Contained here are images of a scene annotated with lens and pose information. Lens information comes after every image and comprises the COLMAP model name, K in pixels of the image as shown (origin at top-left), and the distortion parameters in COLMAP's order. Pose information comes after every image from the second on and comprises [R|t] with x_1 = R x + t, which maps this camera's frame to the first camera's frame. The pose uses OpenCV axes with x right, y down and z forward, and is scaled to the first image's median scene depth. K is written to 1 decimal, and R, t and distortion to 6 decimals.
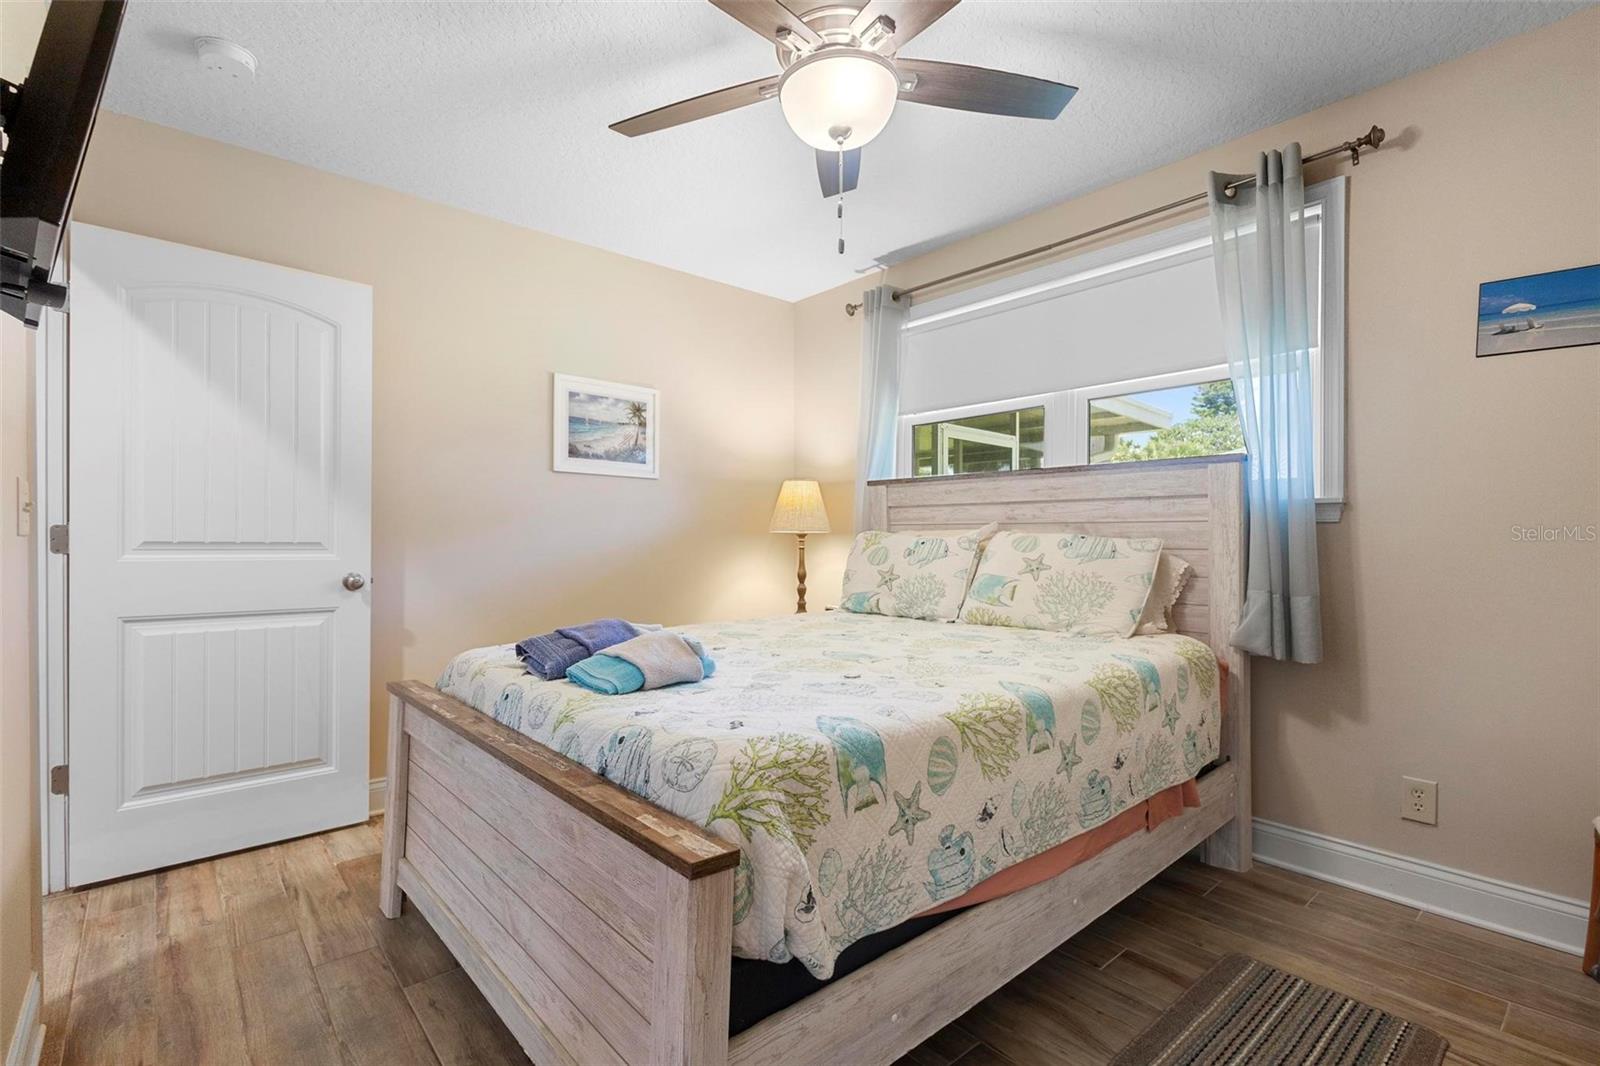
lens RADIAL K [[757.3, 0, 832.4], [0, 757.3, 567.6], [0, 0, 1]] dist [0.010849, 0.000208]
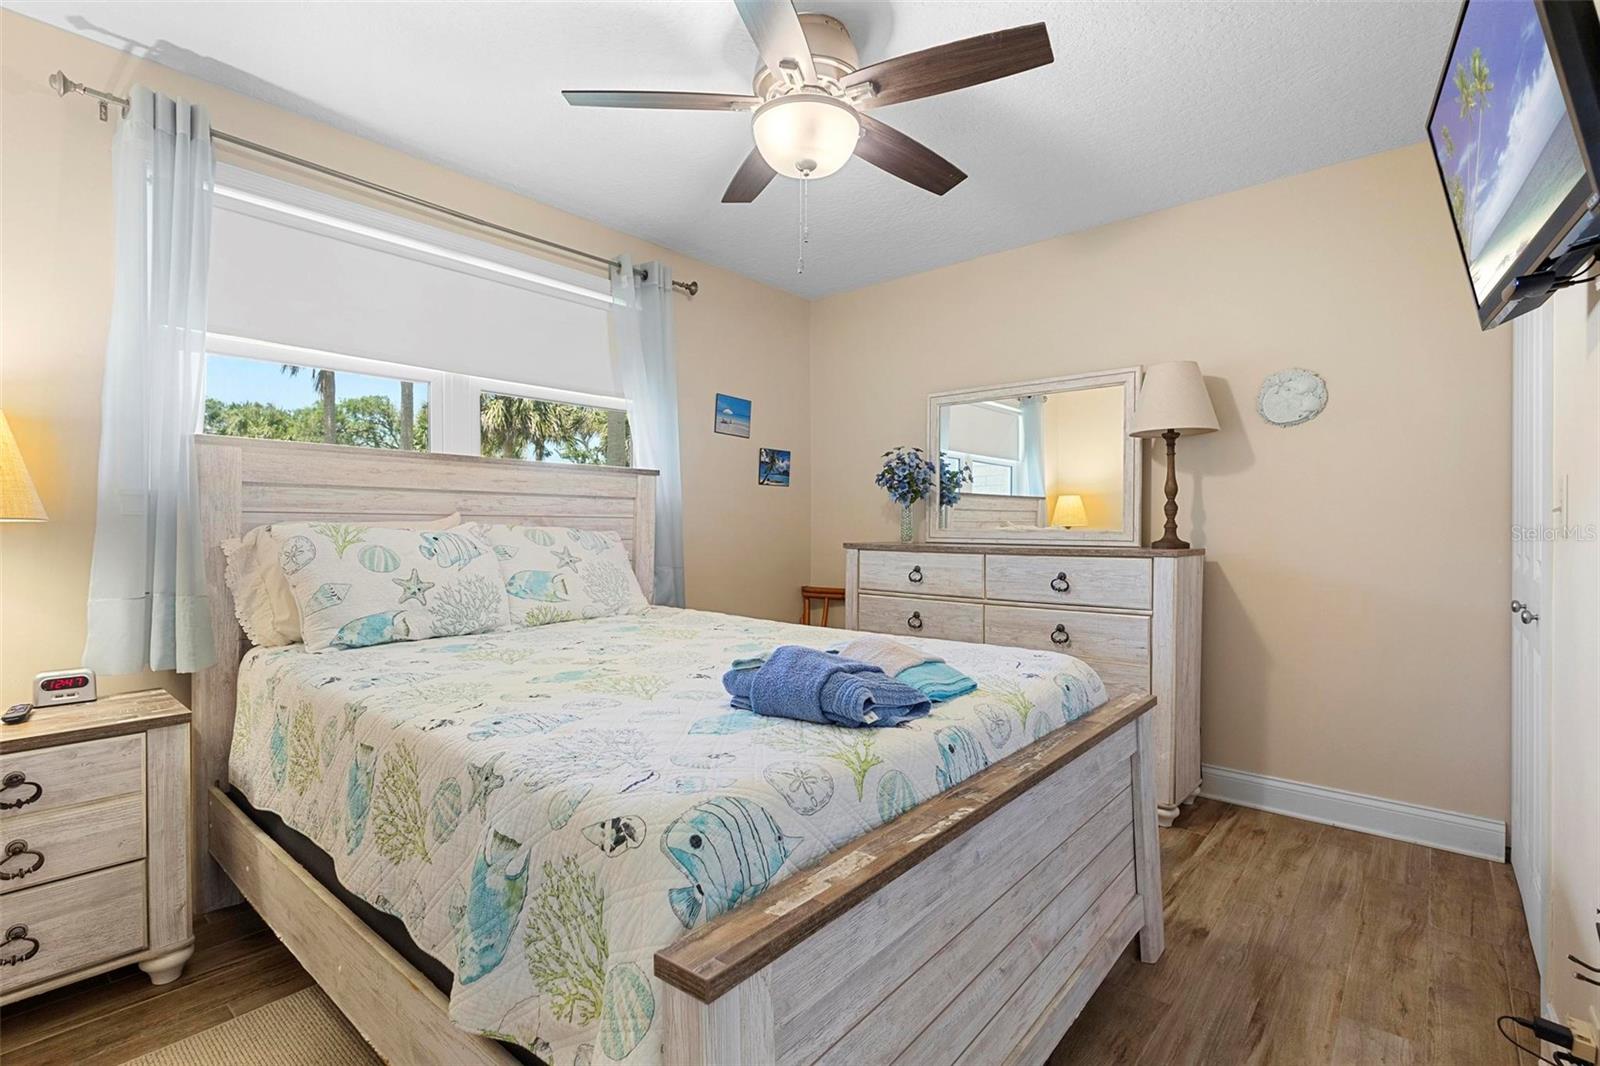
lens RADIAL K [[737.1, 0, 801.3], [0, 737.1, 536.5], [0, 0, 1]] dist [0.005736, -0.000730]
pose [[-0.129779, -0.008433, 0.991507, -0.707956], [0.041826, 0.999027, 0.013972, -0.031152], [-0.990660, 0.043284, -0.129300, 0.778391]]
